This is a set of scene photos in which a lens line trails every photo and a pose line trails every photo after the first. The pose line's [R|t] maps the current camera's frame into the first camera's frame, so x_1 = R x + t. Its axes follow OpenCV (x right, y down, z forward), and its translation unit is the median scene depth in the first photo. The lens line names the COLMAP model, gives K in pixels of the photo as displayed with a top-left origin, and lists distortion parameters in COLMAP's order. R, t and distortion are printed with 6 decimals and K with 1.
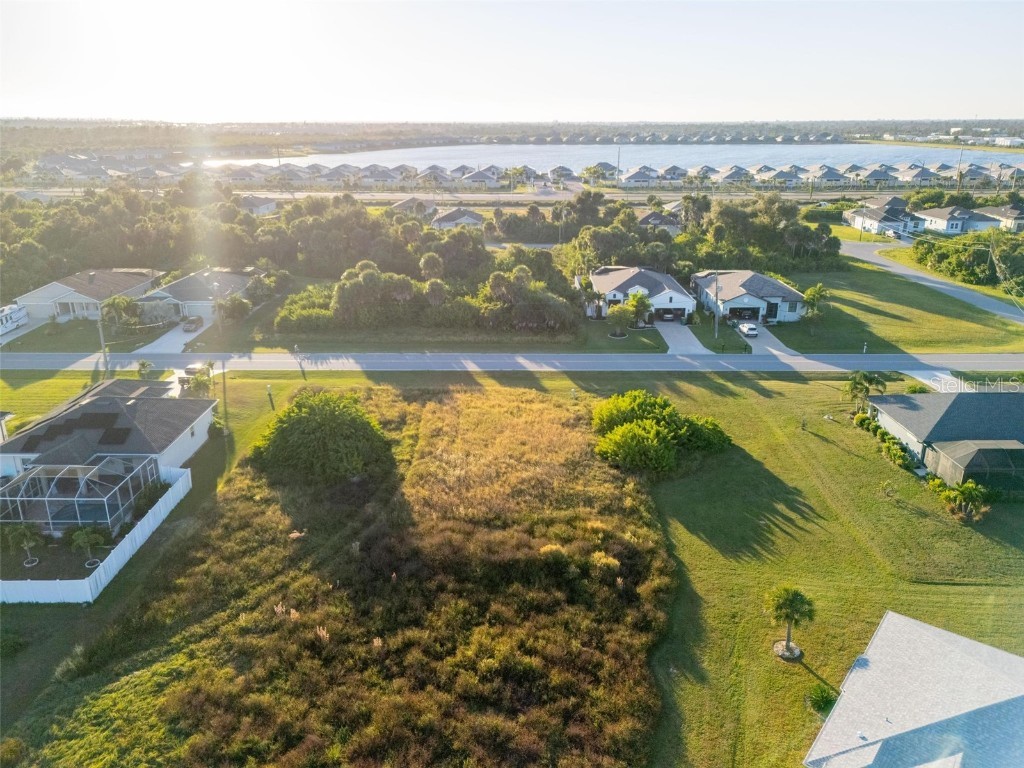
lens RADIAL K [[753.5, 0, 519.0], [0, 753.5, 388.5], [0, 0, 1]] dist [0.059265, -0.041260]
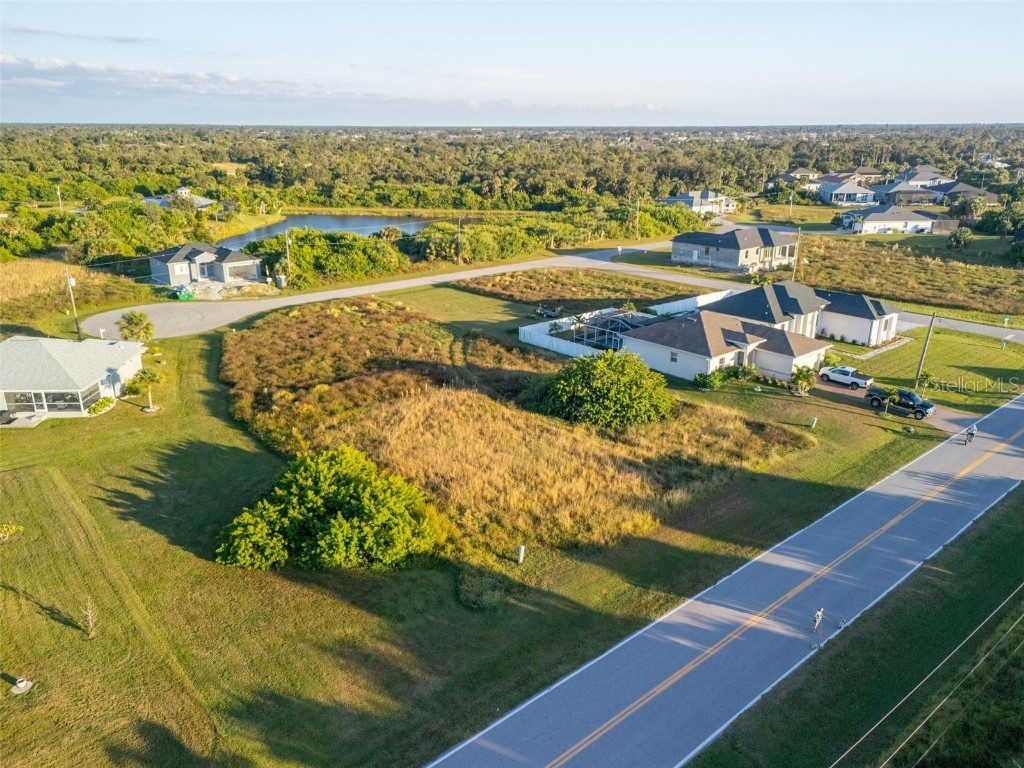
lens RADIAL K [[751.4, 0, 512.0], [0, 751.4, 384.0], [0, 0, 1]] dist [0.078449, -0.079636]
pose [[-0.764077, 0.205620, -0.611479, 0.467540], [-0.216711, 0.810959, 0.543490, -0.472405], [0.607637, 0.547783, -0.575075, 1.484137]]
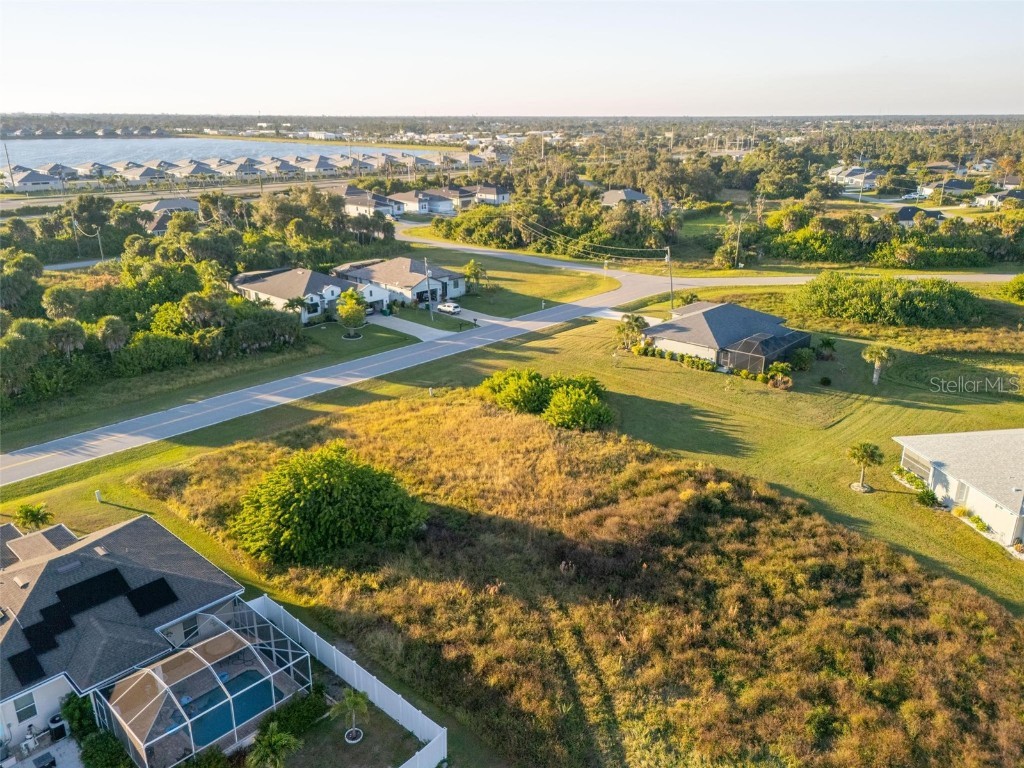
lens RADIAL K [[753.5, 0, 519.0], [0, 753.5, 388.5], [0, 0, 1]] dist [0.059265, -0.041260]
pose [[0.672367, -0.248116, 0.697396, -0.638063], [0.243499, 0.963852, 0.108154, -0.090443], [-0.699021, 0.097096, 0.708479, 0.261367]]
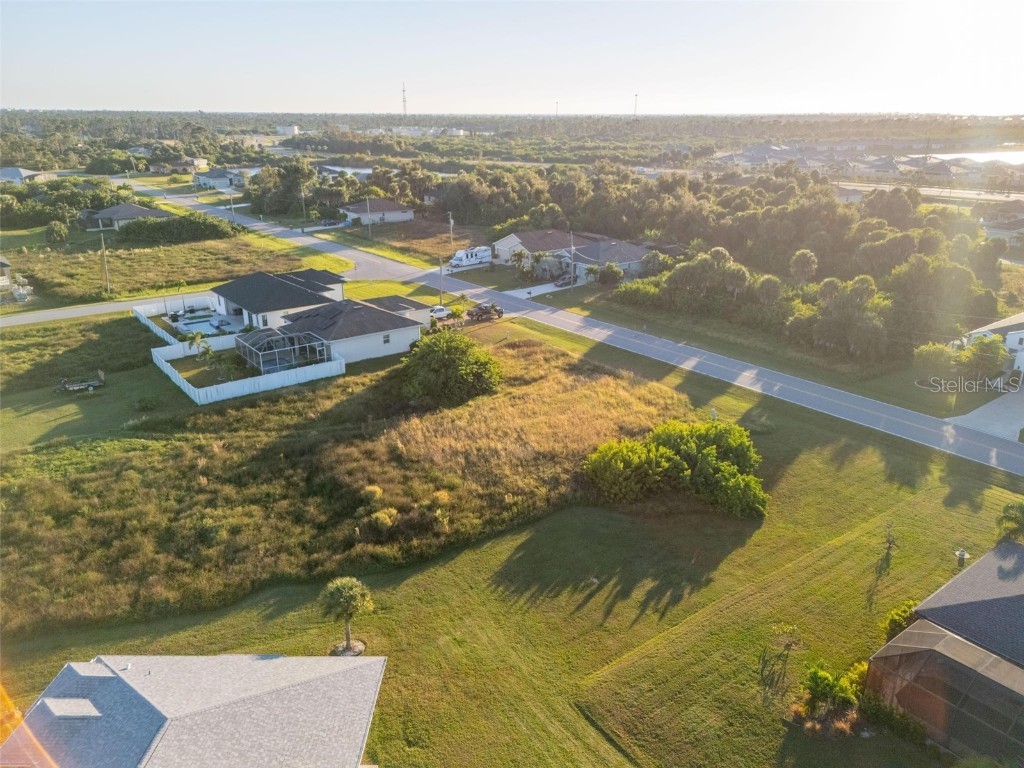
lens RADIAL K [[753.5, 0, 519.0], [0, 753.5, 388.5], [0, 0, 1]] dist [0.059265, -0.041260]
pose [[0.610759, 0.268286, -0.744980, 0.681867], [-0.263134, 0.956149, 0.128607, -0.087334], [0.746816, 0.117481, 0.654572, 0.313706]]
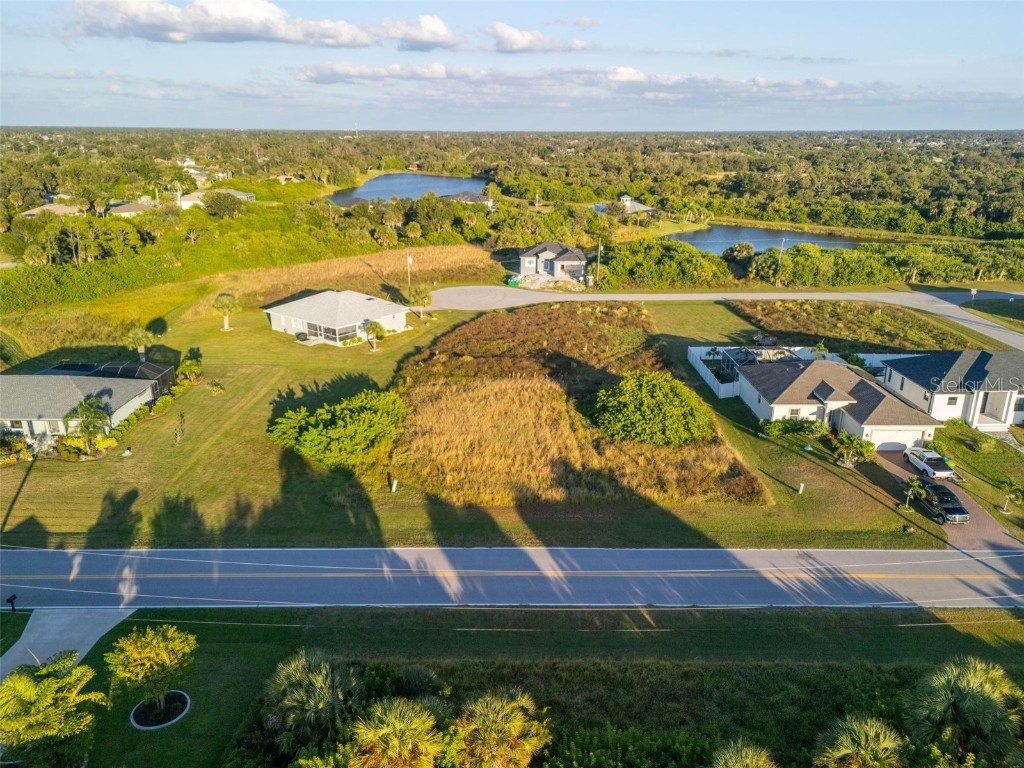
lens RADIAL K [[751.4, 0, 512.0], [0, 751.4, 384.0], [0, 0, 1]] dist [0.078449, -0.079636]
pose [[-0.999963, -0.006678, 0.005332, -0.058306], [-0.001989, 0.788657, 0.614831, -0.638841], [-0.008311, 0.614798, -0.788641, 1.820448]]
